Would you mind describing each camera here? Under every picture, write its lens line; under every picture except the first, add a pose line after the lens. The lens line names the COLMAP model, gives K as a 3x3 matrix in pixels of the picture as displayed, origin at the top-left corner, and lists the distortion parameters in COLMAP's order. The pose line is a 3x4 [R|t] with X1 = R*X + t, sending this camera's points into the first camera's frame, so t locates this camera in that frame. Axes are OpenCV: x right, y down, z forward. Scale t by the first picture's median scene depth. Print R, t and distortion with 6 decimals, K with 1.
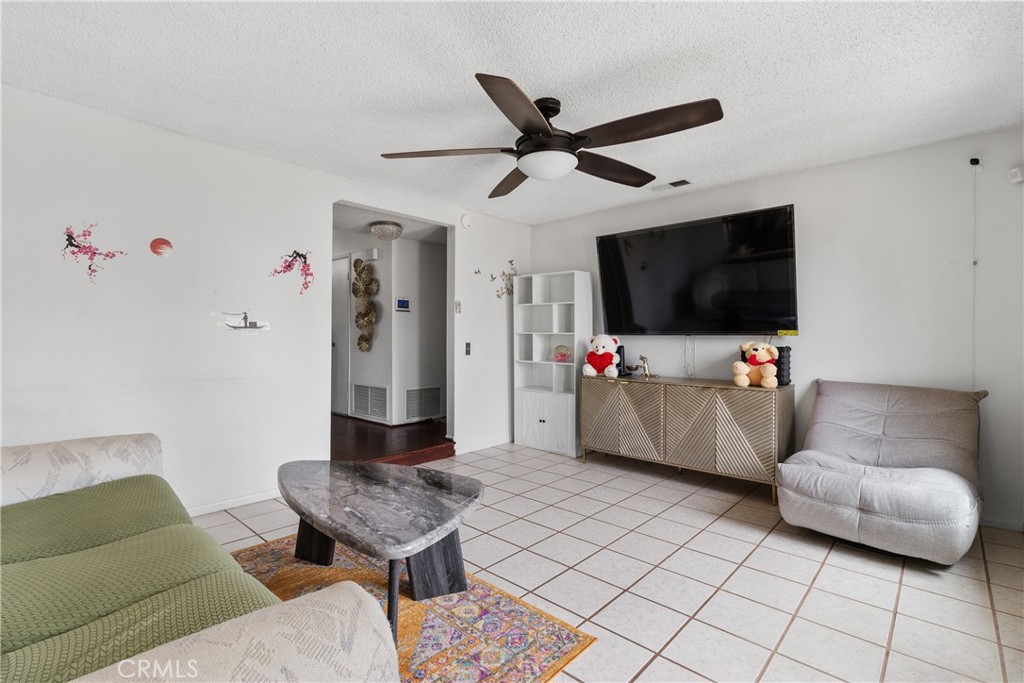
lens RADIAL K [[478.9, 0, 512.9], [0, 478.9, 341.4], [0, 0, 1]] dist [0.002118, 0.000850]
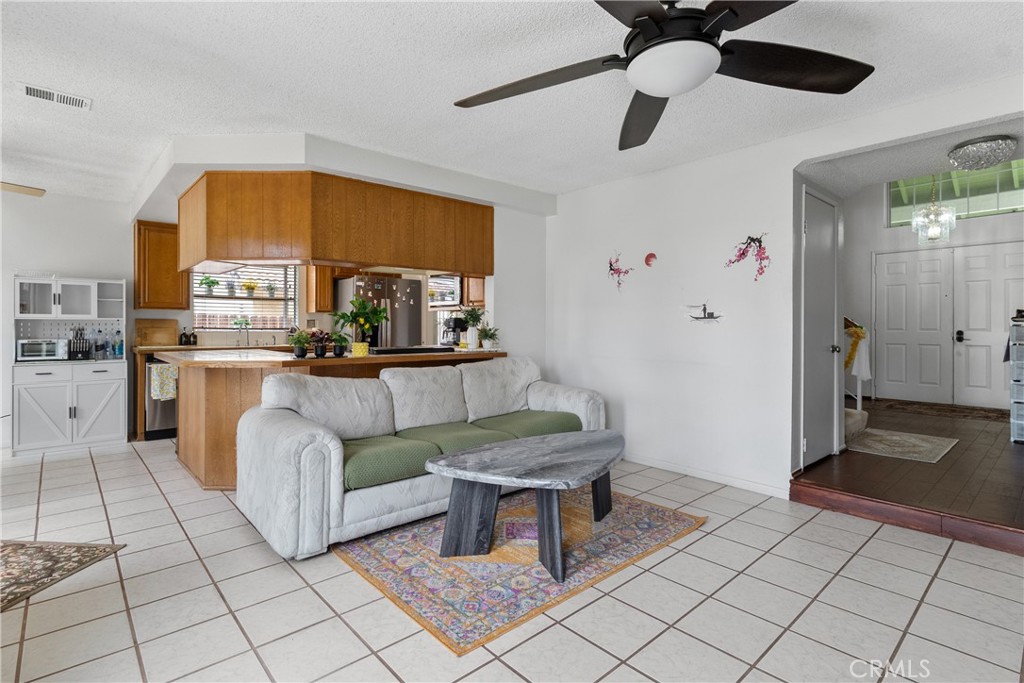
lens RADIAL K [[478.9, 0, 494.0], [0, 478.9, 328.3], [0, 0, 1]] dist [0.002118, 0.000850]
pose [[-0.097907, 0.001534, -0.995194, 0.584827], [-0.009833, 0.999949, 0.002509, -0.003400], [0.995147, 0.010032, -0.097887, 0.626214]]
